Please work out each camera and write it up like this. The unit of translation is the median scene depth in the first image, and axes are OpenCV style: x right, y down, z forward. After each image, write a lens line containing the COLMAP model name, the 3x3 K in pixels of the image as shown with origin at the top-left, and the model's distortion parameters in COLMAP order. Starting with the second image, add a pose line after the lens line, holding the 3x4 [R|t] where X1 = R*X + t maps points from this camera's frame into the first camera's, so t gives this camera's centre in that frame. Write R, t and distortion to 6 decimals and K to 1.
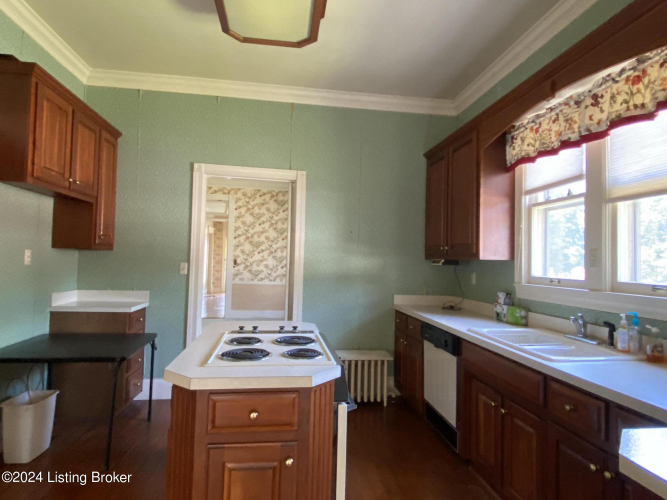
lens RADIAL K [[389.1, 0, 339.2], [0, 389.1, 249.1], [0, 0, 1]] dist [0.008033, 0.000108]
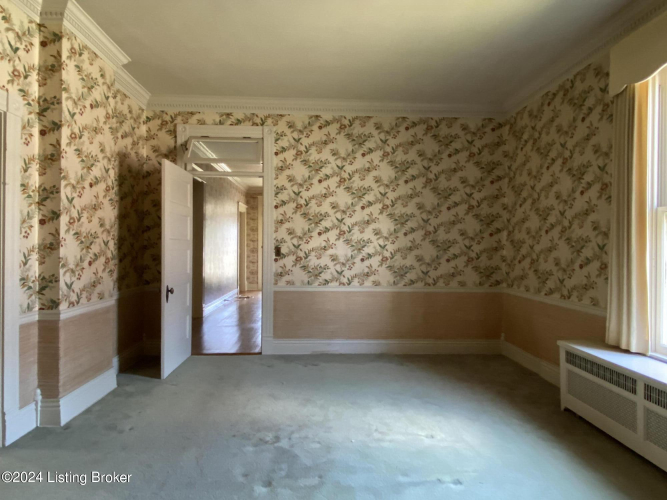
lens RADIAL K [[389.1, 0, 329.7], [0, 389.1, 249.3], [0, 0, 1]] dist [0.008033, 0.000108]
pose [[0.993075, -0.017765, -0.116132, -0.130297], [0.022169, 0.999079, 0.036742, 0.011682], [0.115373, -0.039062, 0.992554, 0.463045]]
